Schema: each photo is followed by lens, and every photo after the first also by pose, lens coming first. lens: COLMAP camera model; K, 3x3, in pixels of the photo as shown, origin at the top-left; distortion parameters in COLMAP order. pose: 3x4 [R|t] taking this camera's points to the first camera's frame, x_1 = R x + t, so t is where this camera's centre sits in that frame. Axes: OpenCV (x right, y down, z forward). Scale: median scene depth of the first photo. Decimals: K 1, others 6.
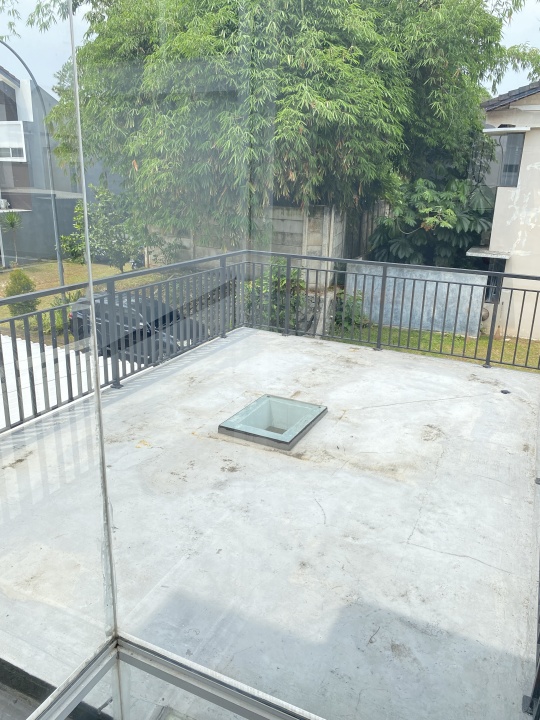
lens RADIAL K [[558.0, 0, 270.0], [0, 558.0, 360.0], [0, 0, 1]] dist [-0.000598, 0.003733]
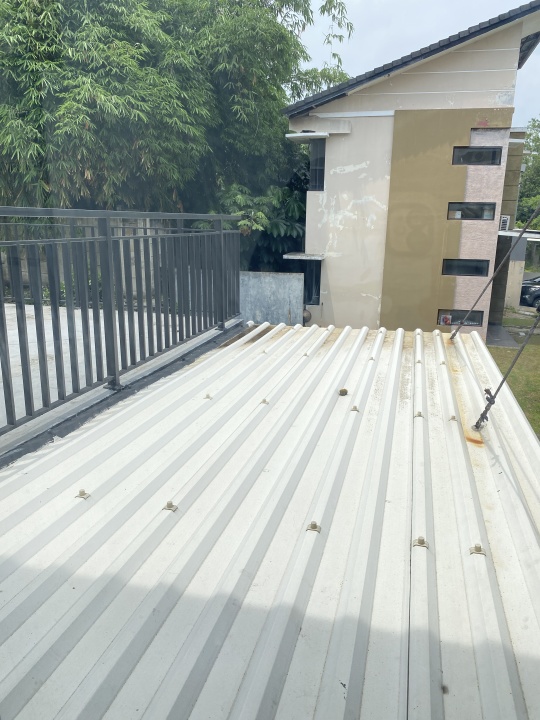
lens RADIAL K [[558.0, 0, 270.0], [0, 558.0, 360.0], [0, 0, 1]] dist [-0.000598, 0.003733]
pose [[0.981372, -0.052383, 0.184839, 0.155151], [0.063426, 0.996506, -0.054343, 0.059625], [-0.181347, 0.065055, 0.981265, 0.025492]]
